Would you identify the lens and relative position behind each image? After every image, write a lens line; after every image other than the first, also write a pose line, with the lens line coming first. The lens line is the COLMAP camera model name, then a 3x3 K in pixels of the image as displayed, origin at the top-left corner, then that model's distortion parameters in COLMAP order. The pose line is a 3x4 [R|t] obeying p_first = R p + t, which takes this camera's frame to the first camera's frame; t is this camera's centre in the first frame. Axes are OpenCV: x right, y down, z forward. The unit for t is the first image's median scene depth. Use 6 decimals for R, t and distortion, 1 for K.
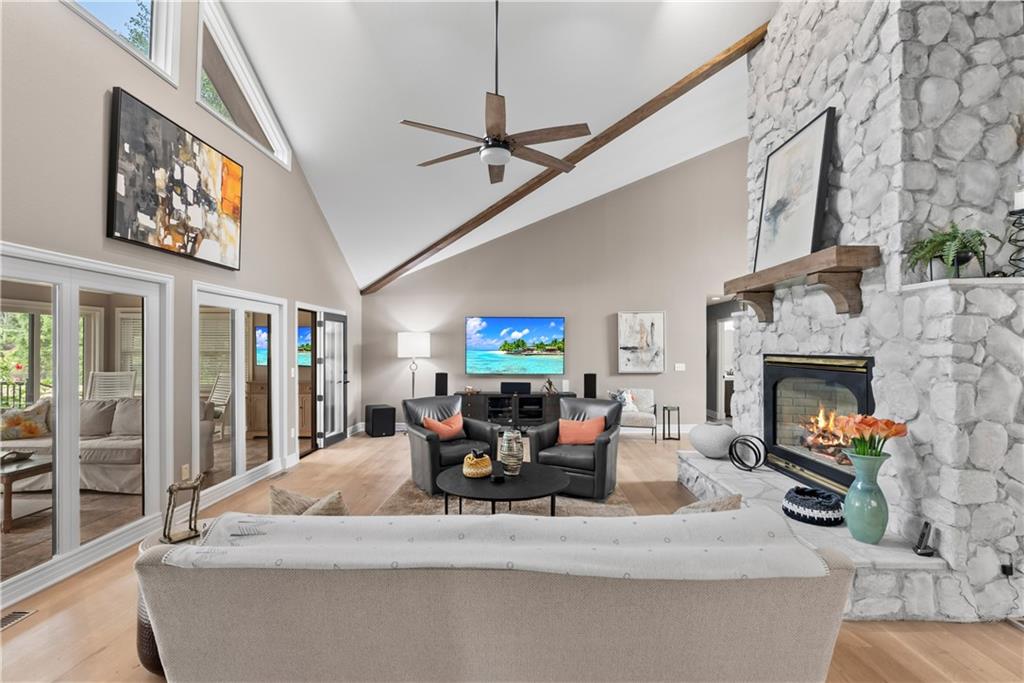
lens RADIAL K [[459.2, 0, 514.2], [0, 459.2, 343.0], [0, 0, 1]] dist [-0.001132, -0.000277]
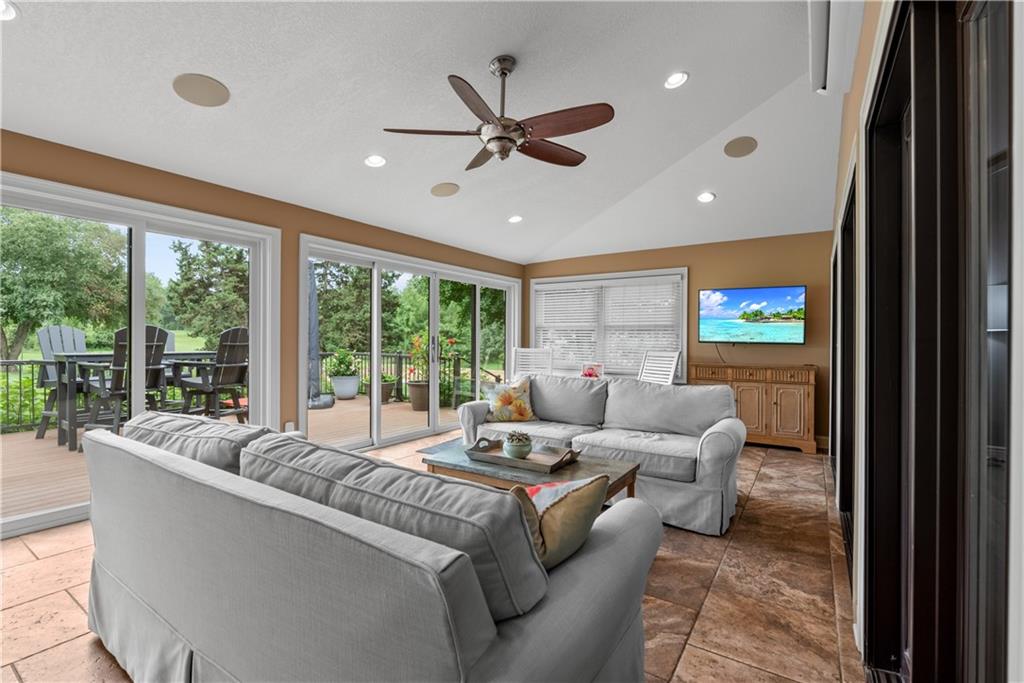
lens RADIAL K [[459.2, 0, 509.8], [0, 459.2, 339.1], [0, 0, 1]] dist [-0.001132, -0.000277]
pose [[0.844260, 0.003132, -0.535924, -0.818369], [0.001328, 0.999968, 0.007935, 0.072927], [0.535931, -0.007411, 0.844229, 0.398763]]
